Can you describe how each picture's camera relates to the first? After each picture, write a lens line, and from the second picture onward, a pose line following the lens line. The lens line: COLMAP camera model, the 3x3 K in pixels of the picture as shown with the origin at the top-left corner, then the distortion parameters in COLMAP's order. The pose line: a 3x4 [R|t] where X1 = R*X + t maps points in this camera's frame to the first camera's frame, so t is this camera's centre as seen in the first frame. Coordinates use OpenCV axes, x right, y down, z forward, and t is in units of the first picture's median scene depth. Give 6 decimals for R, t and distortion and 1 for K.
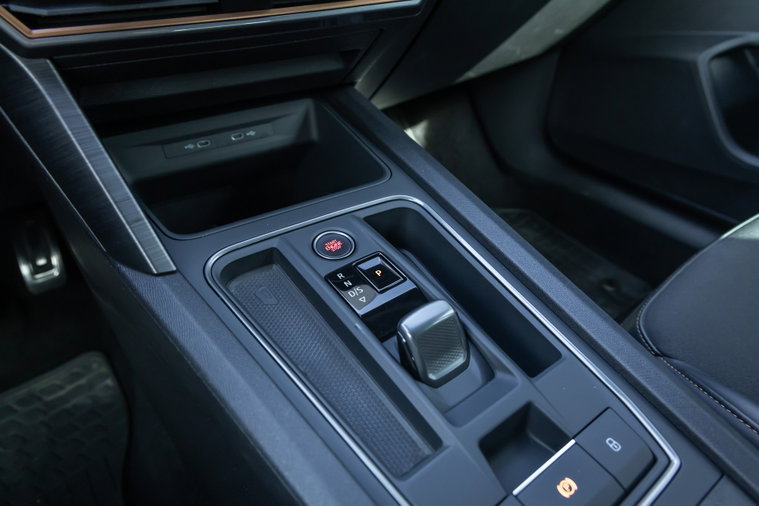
lens RADIAL K [[521.1, 0, 379.5], [0, 521.1, 253.0], [0, 0, 1]] dist [0.021498, -0.003792]
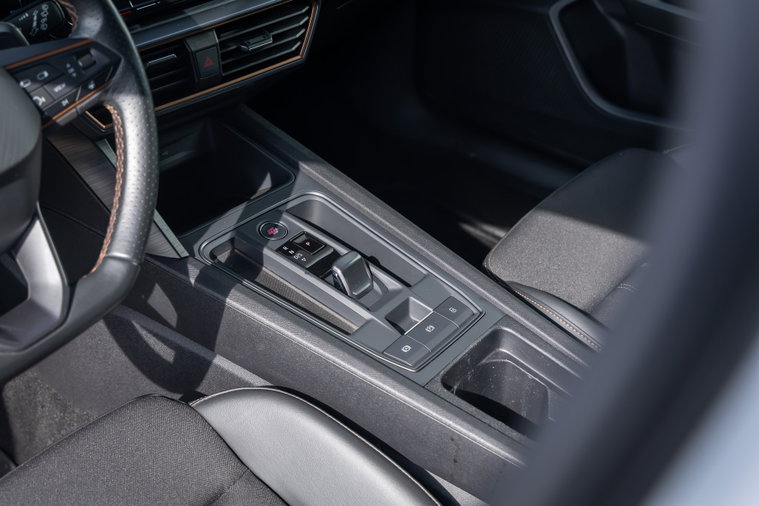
lens RADIAL K [[1257.6, 0, 379.5], [0, 1257.6, 253.0], [0, 0, 1]] dist [-0.001765, -0.003471]
pose [[0.965663, -0.129614, 0.225157, -0.644241], [0.136413, 0.990541, -0.014839, 0.150555], [-0.221103, 0.045043, 0.974210, -2.695444]]
